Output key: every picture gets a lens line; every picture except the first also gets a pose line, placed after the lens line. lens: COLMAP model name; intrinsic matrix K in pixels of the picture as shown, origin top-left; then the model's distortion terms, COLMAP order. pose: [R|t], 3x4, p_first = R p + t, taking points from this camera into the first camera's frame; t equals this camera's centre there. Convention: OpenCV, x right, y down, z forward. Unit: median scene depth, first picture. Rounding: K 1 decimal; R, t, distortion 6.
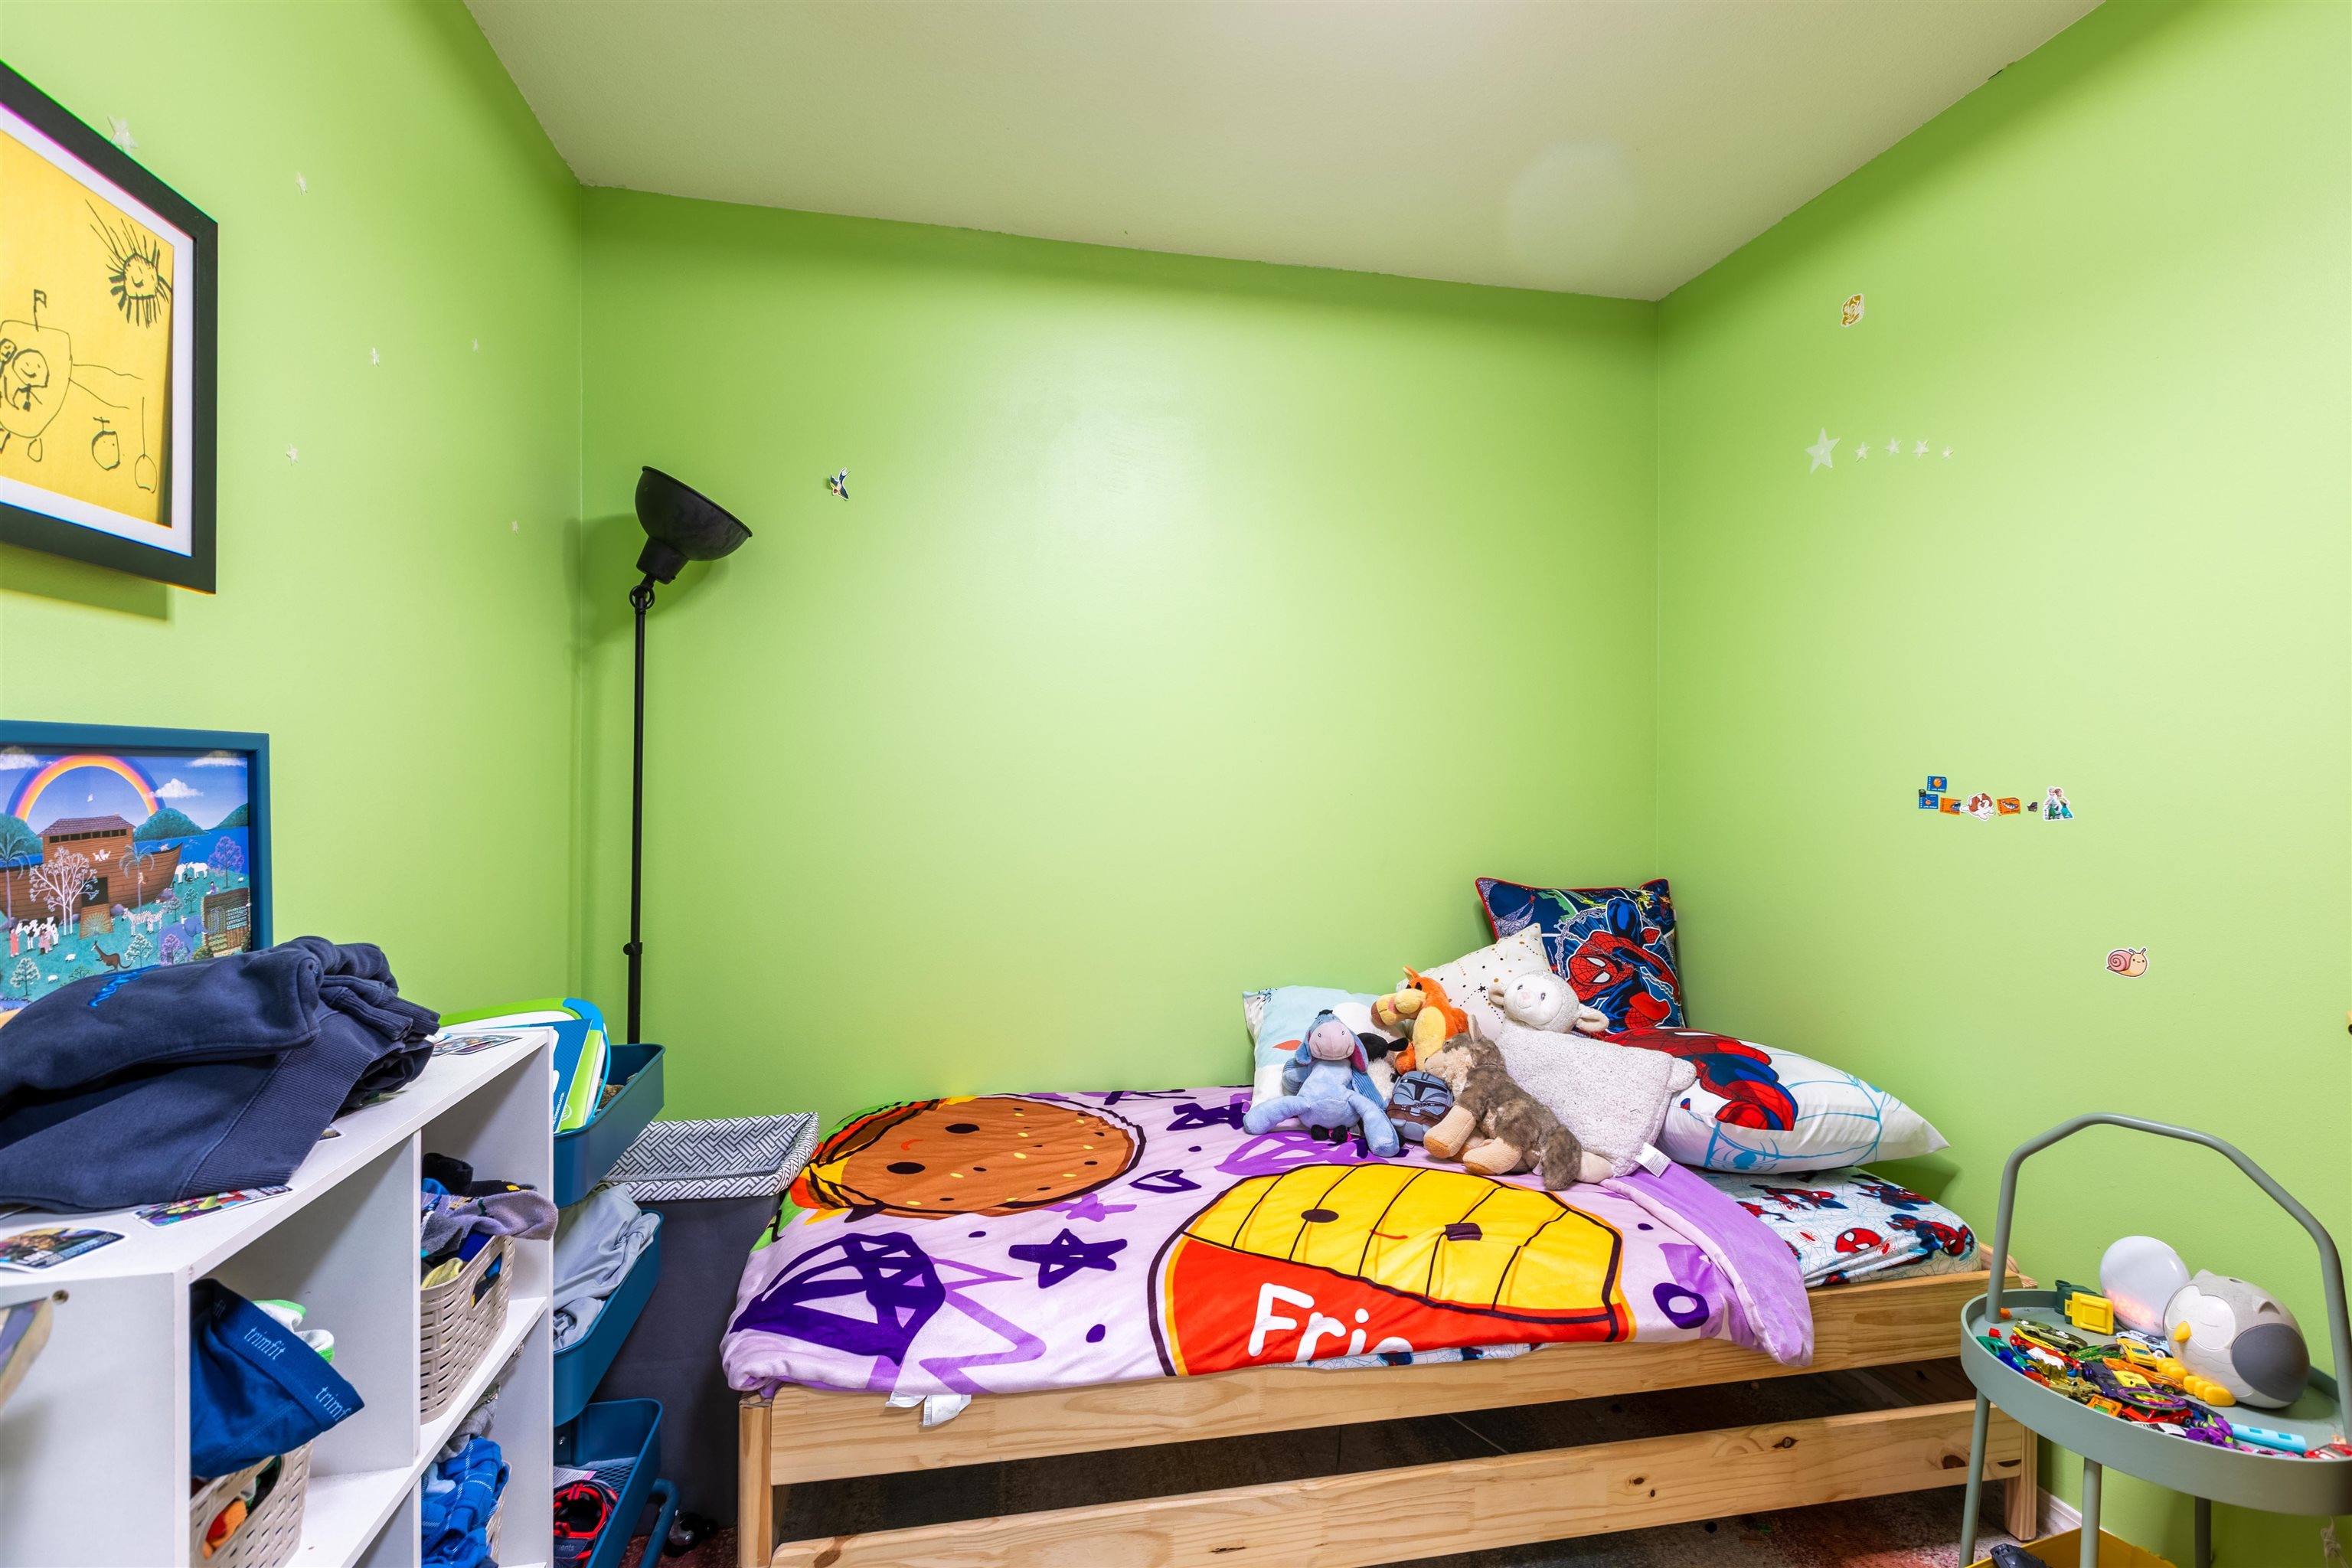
lens RADIAL K [[1119.0, 0, 1176.0], [0, 1119.0, 784.0], [0, 0, 1]] dist [0.001357, 0.000051]
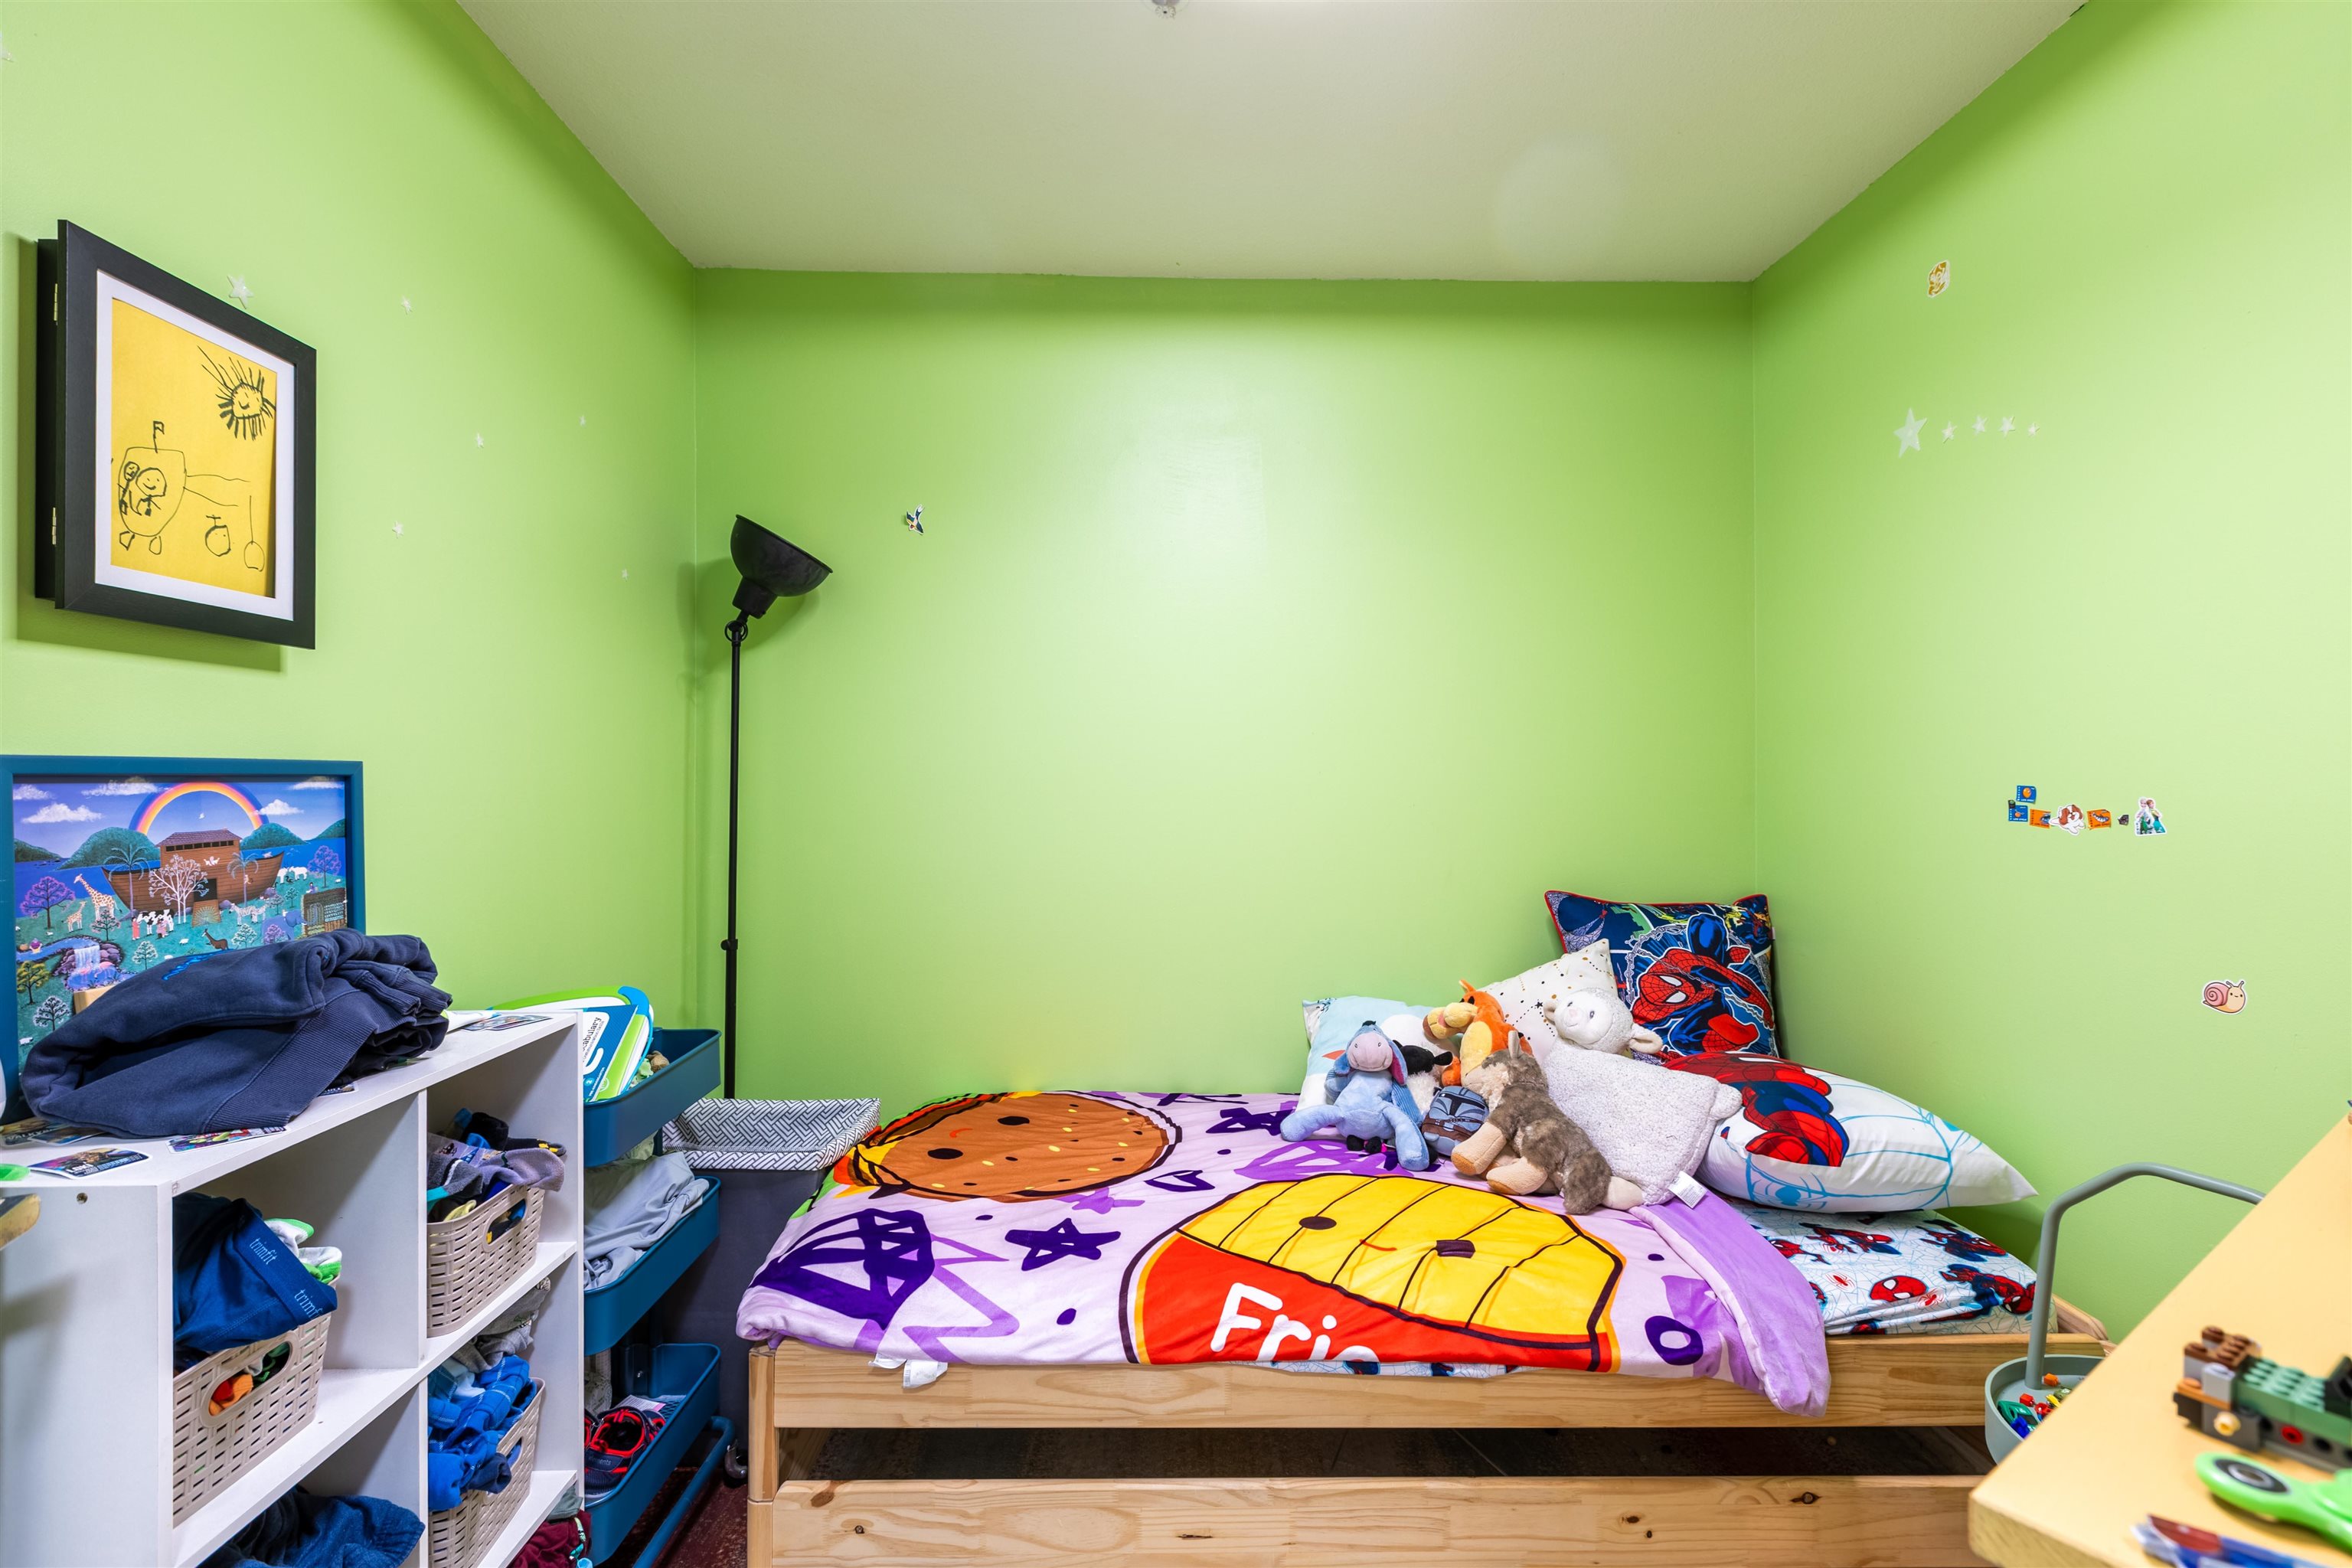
lens RADIAL K [[1119.0, 0, 1176.0], [0, 1119.0, 784.0], [0, 0, 1]] dist [0.001357, 0.000051]
pose [[0.982484, -0.005148, -0.186278, 0.215068], [0.004119, 0.999974, -0.005910, -0.007136], [0.186303, 0.005040, 0.982479, -0.024671]]
